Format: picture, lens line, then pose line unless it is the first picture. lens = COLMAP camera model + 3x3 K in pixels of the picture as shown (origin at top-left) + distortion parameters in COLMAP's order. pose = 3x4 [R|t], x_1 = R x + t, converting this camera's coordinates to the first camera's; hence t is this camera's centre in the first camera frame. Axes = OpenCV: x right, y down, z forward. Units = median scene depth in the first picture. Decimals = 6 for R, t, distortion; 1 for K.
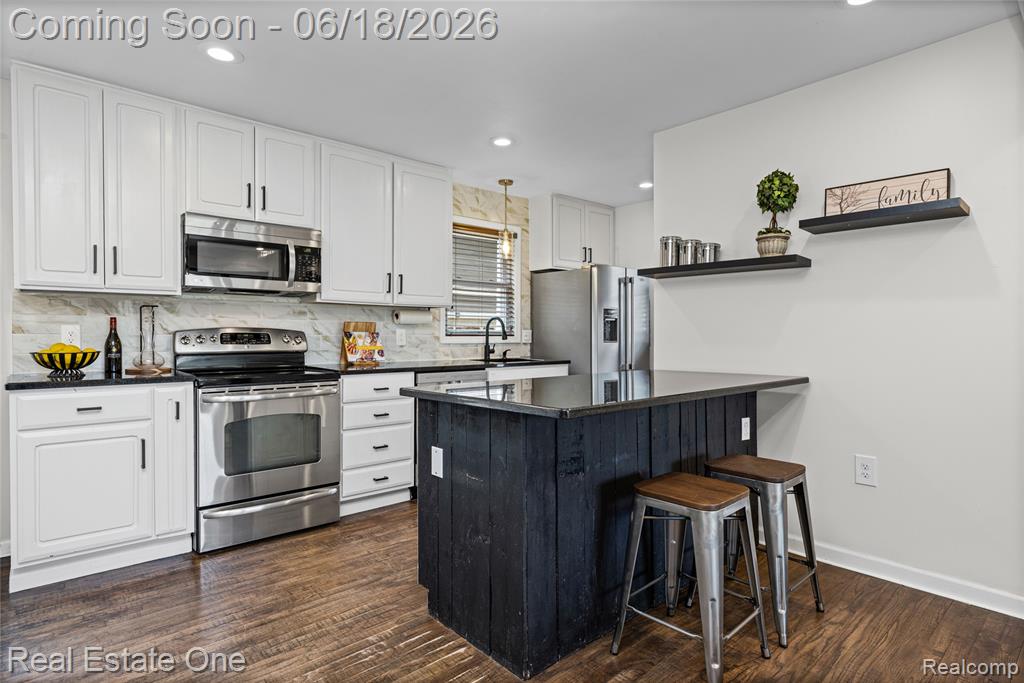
lens RADIAL K [[534.7, 0, 511.0], [0, 534.7, 336.2], [0, 0, 1]] dist [-0.004324, -0.003900]
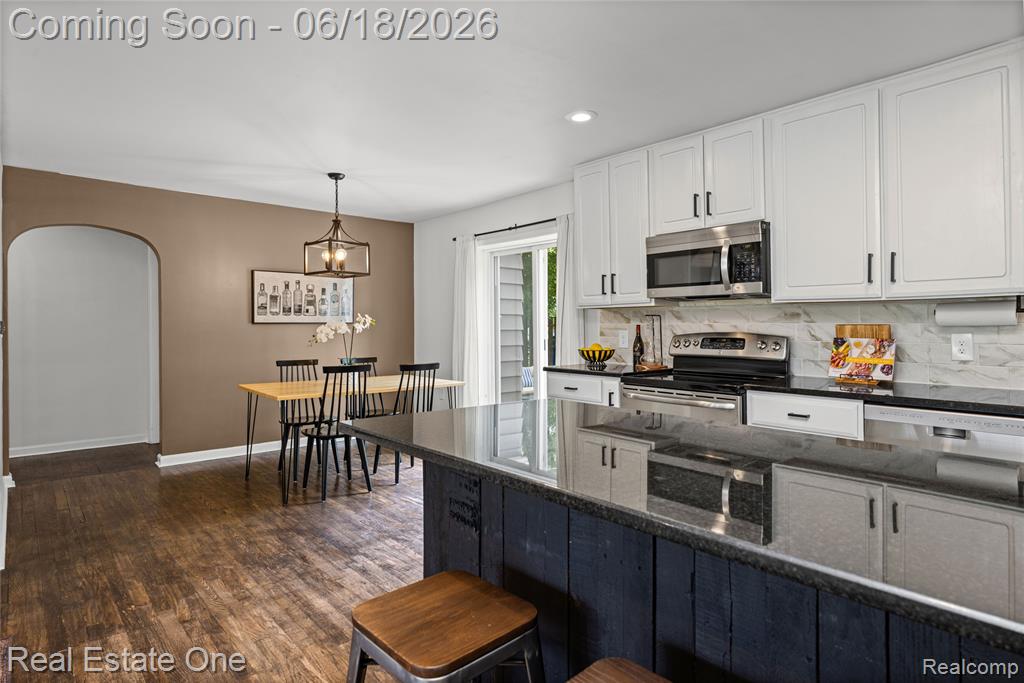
lens RADIAL K [[553.0, 0, 511.2], [0, 553.0, 323.0], [0, 0, 1]] dist [0.003742, -0.003376]
pose [[0.003212, -0.008052, -0.999962, 0.544534], [-0.002726, 0.999964, -0.008060, -0.024521], [0.999991, 0.002752, 0.003190, 0.601063]]
